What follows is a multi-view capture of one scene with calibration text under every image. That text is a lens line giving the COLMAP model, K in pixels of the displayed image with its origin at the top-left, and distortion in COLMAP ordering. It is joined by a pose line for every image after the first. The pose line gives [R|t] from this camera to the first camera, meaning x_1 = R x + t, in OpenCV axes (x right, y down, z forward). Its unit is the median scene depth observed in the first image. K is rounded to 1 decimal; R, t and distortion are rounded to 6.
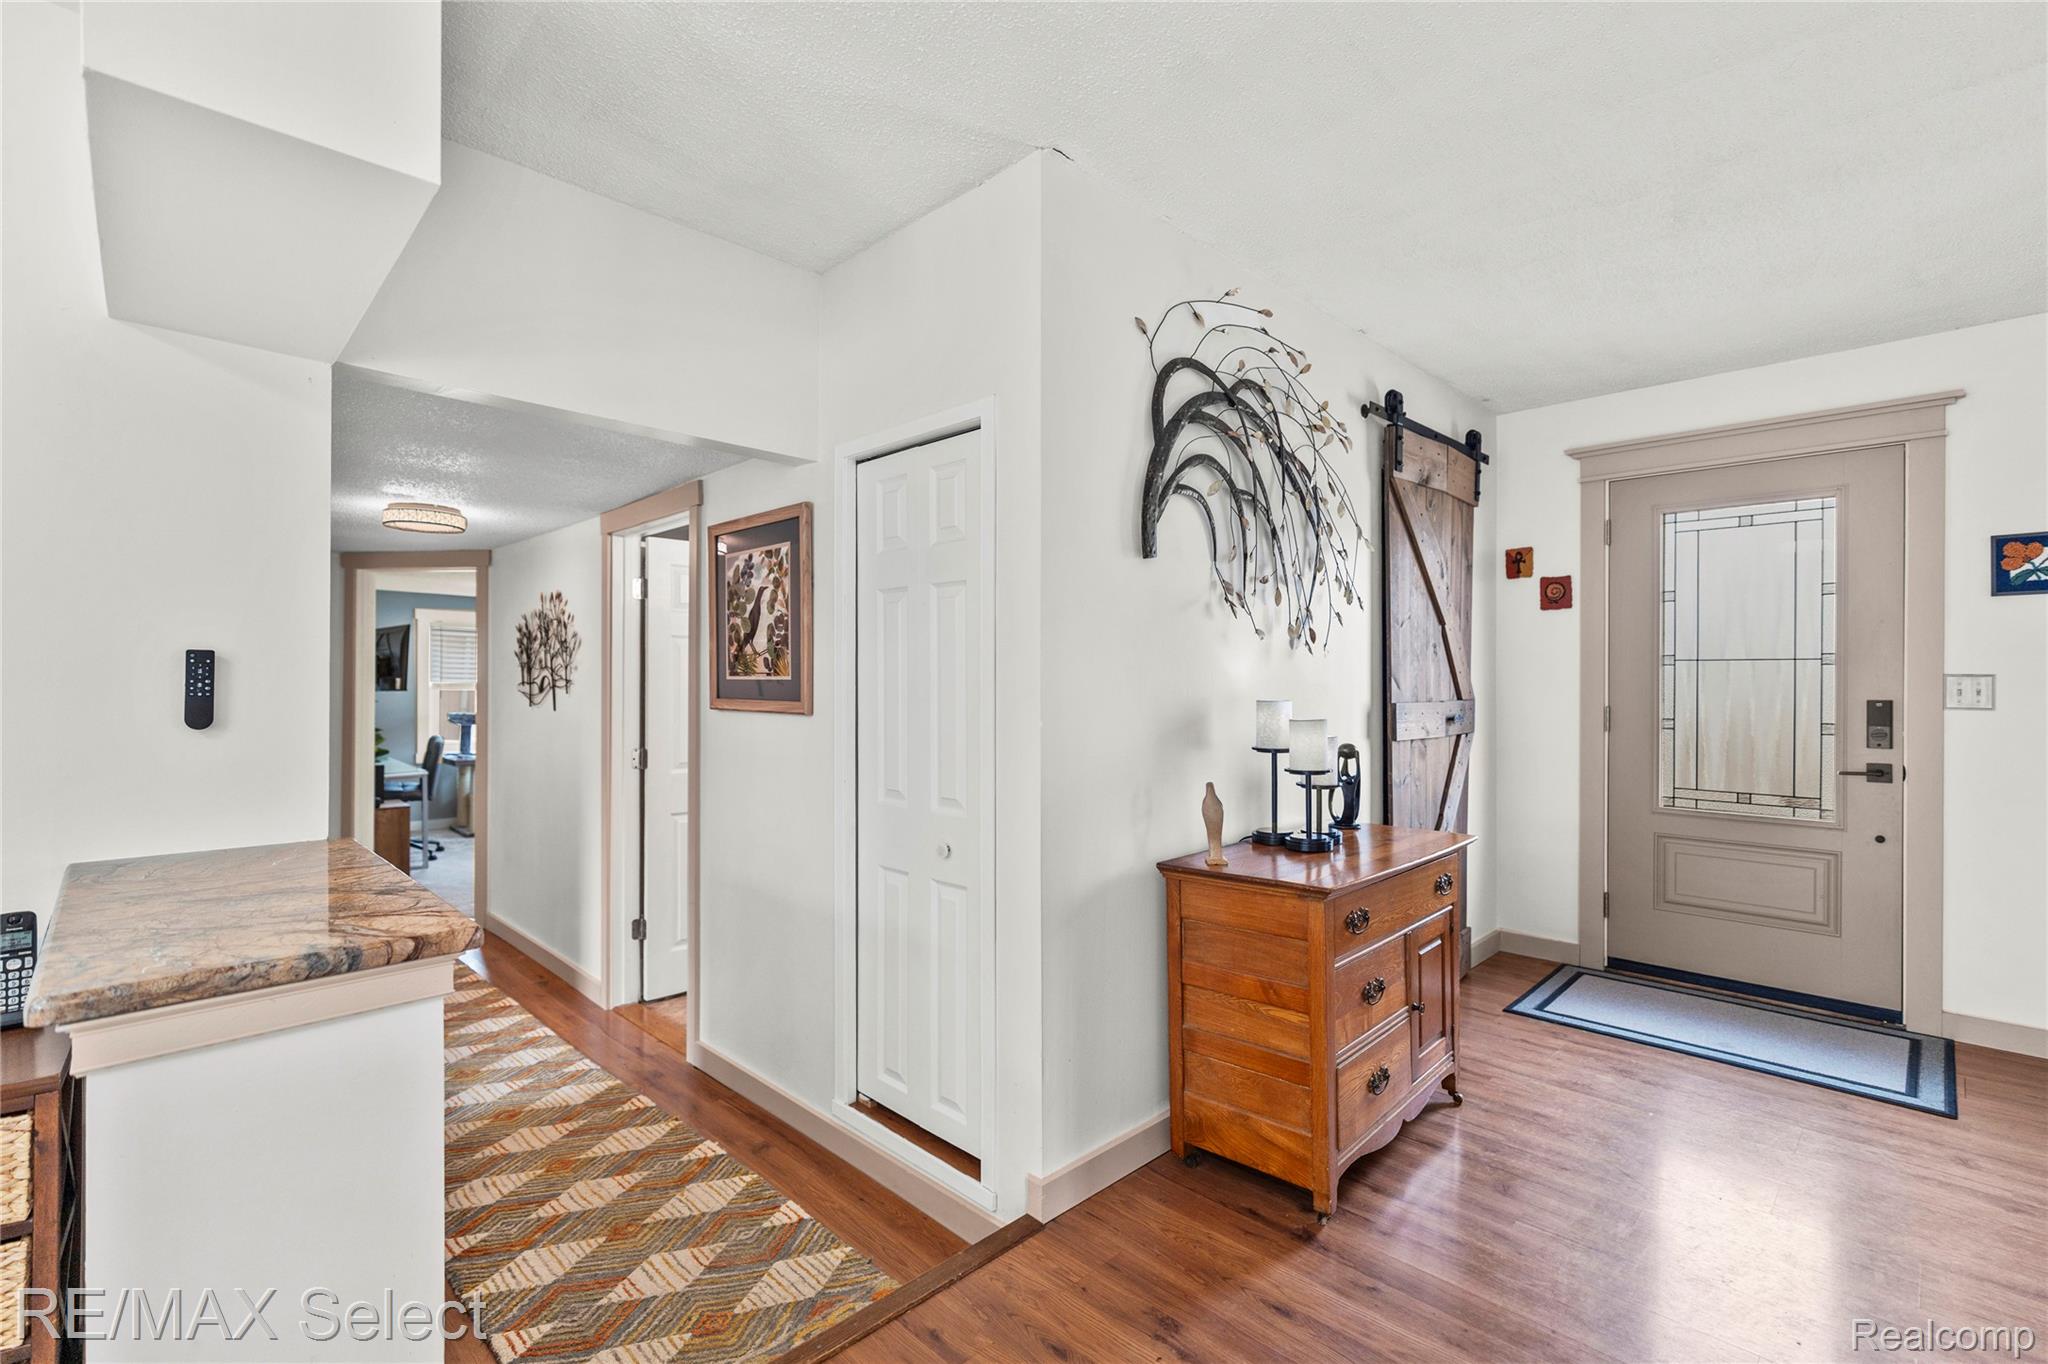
lens RADIAL K [[917.8, 0, 1033.5], [0, 917.8, 683.3], [0, 0, 1]] dist [-0.014423, 0.007246]
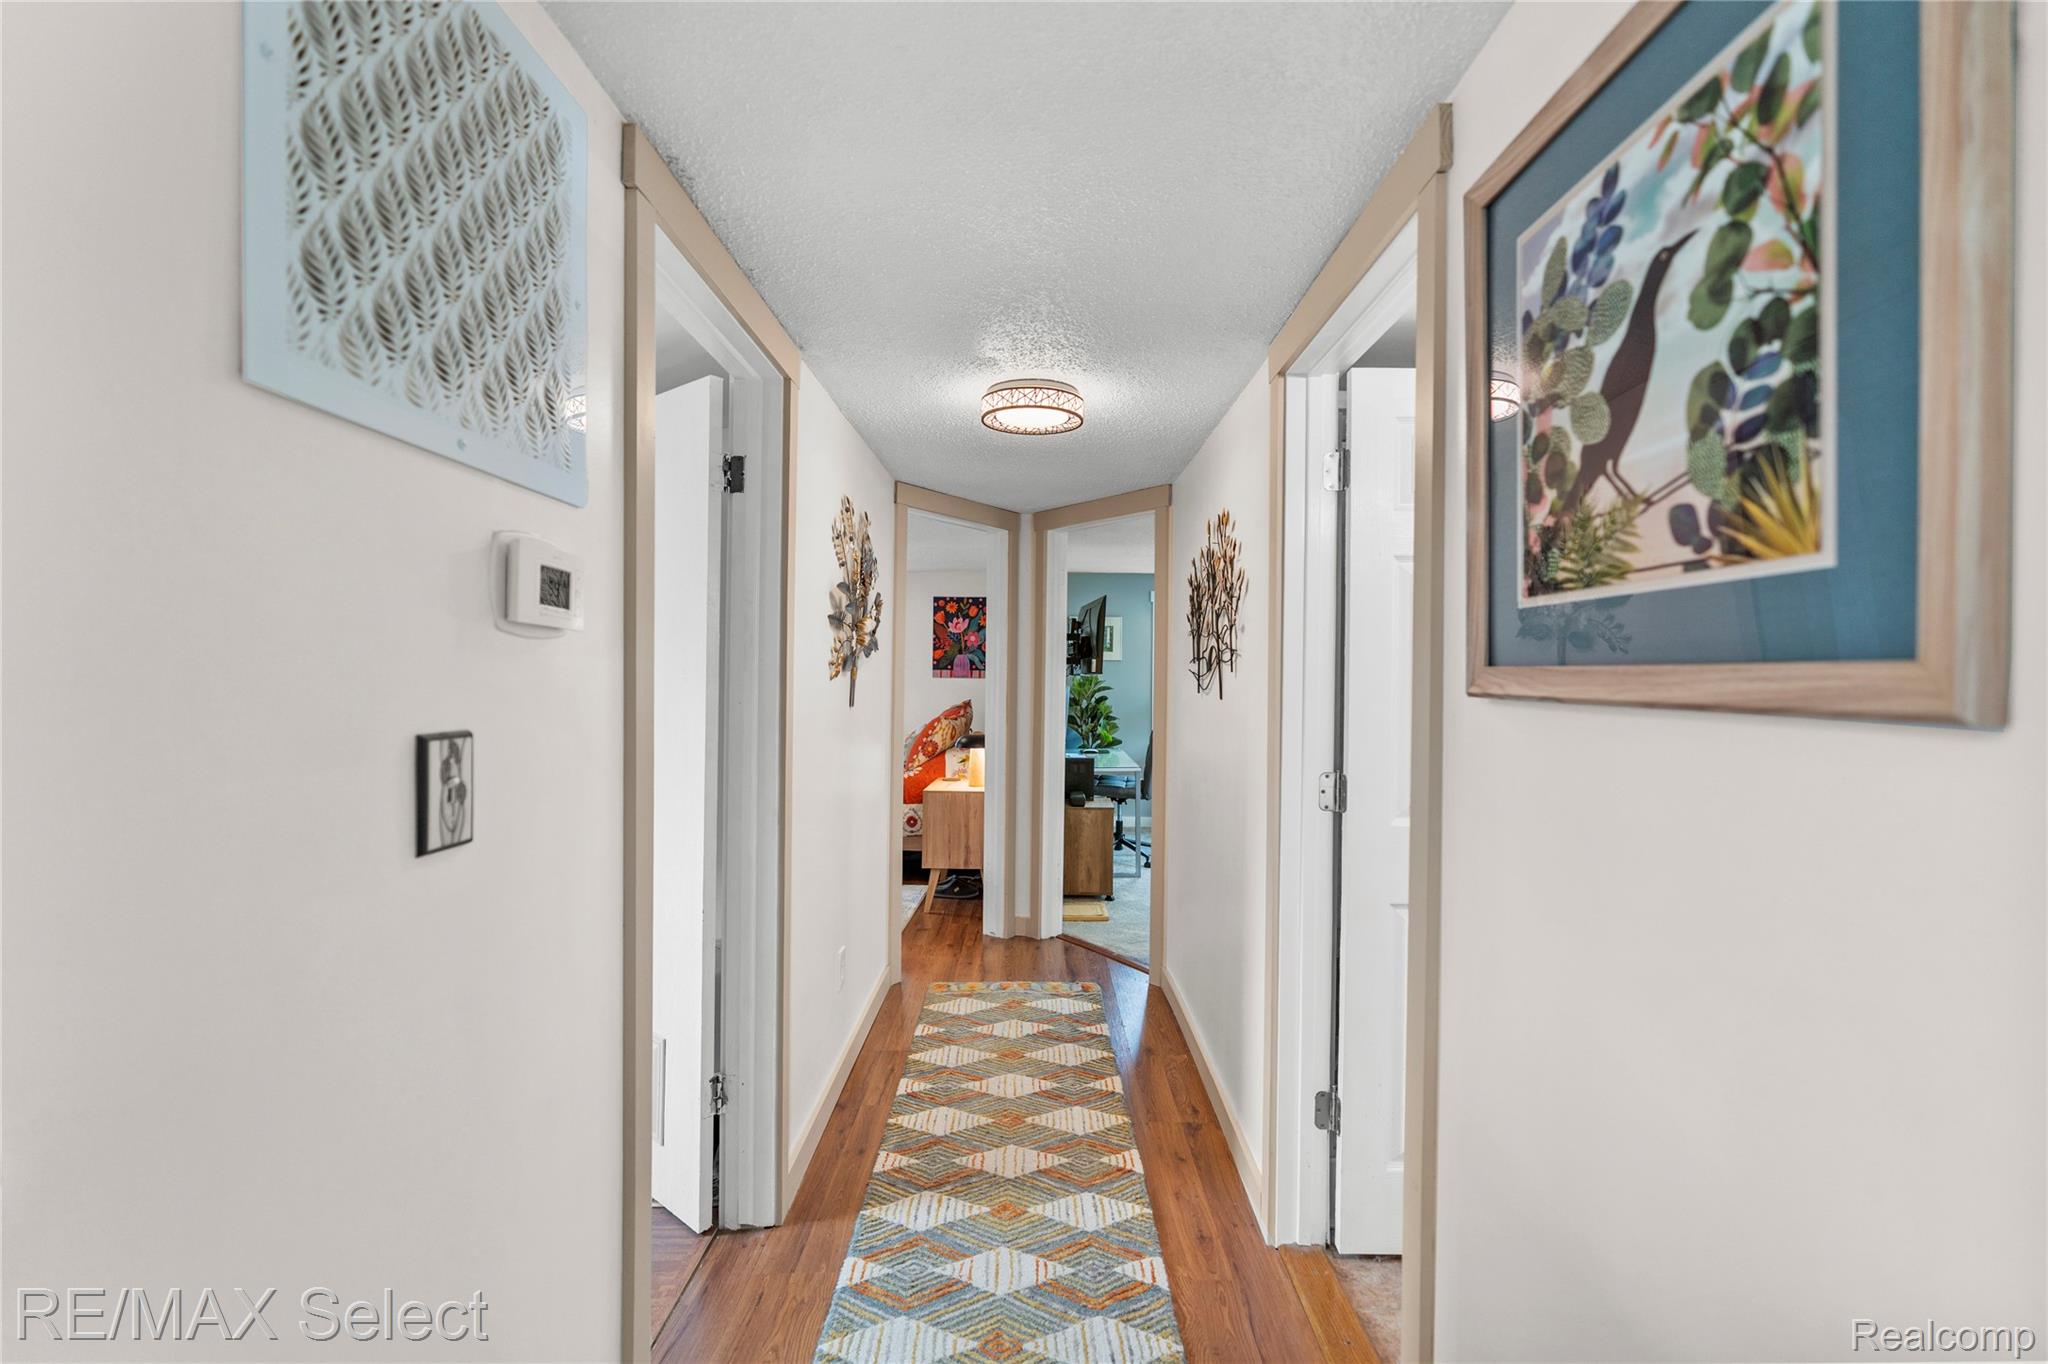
lens RADIAL K [[917.8, 0, 1033.5], [0, 917.8, 683.3], [0, 0, 1]] dist [-0.014423, 0.007246]
pose [[0.700874, 0.008691, -0.713232, -0.222765], [-0.006042, 0.999962, 0.006248, 0.022063], [0.713259, -0.000069, 0.700900, 0.646164]]
